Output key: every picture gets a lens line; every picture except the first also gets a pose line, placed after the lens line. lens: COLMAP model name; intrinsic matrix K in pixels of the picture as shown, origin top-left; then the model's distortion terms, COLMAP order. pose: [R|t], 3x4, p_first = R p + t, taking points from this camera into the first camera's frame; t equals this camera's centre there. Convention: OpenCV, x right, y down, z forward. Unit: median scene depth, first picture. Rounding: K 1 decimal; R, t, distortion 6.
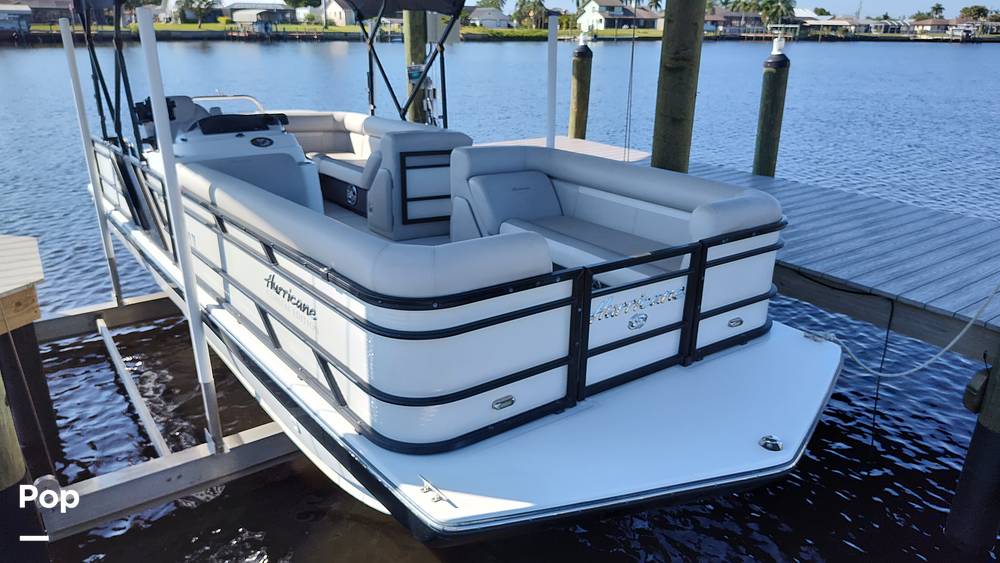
lens RADIAL K [[684.4, 0, 500.0], [0, 684.4, 281.5], [0, 0, 1]] dist [0.041707, -0.063135]
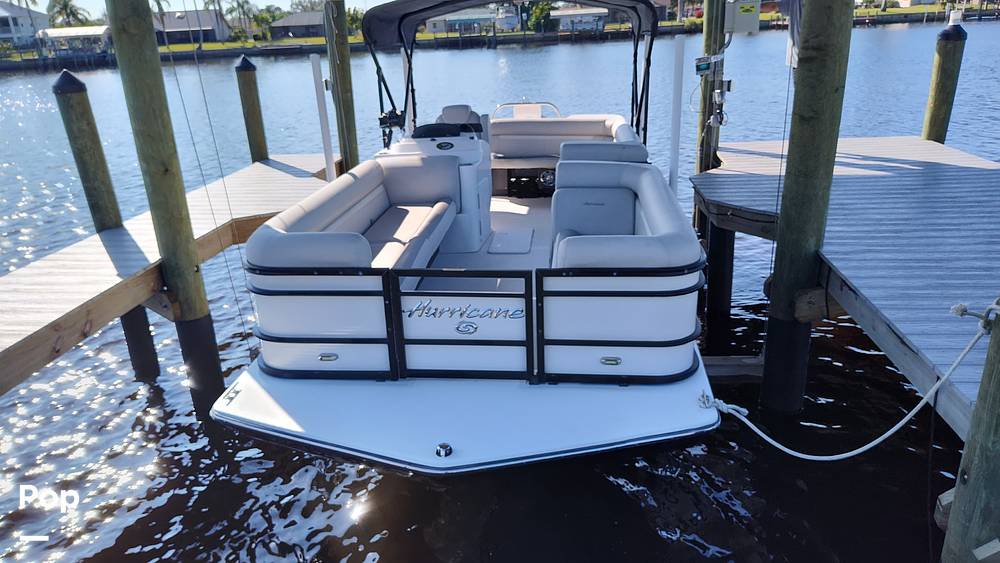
lens RADIAL K [[684.4, 0, 500.0], [0, 684.4, 281.5], [0, 0, 1]] dist [0.041707, -0.063135]
pose [[0.750865, 0.183205, -0.634538, 0.720862], [-0.174564, 0.981642, 0.076855, -0.087189], [0.636969, 0.053060, 0.769061, 0.118826]]
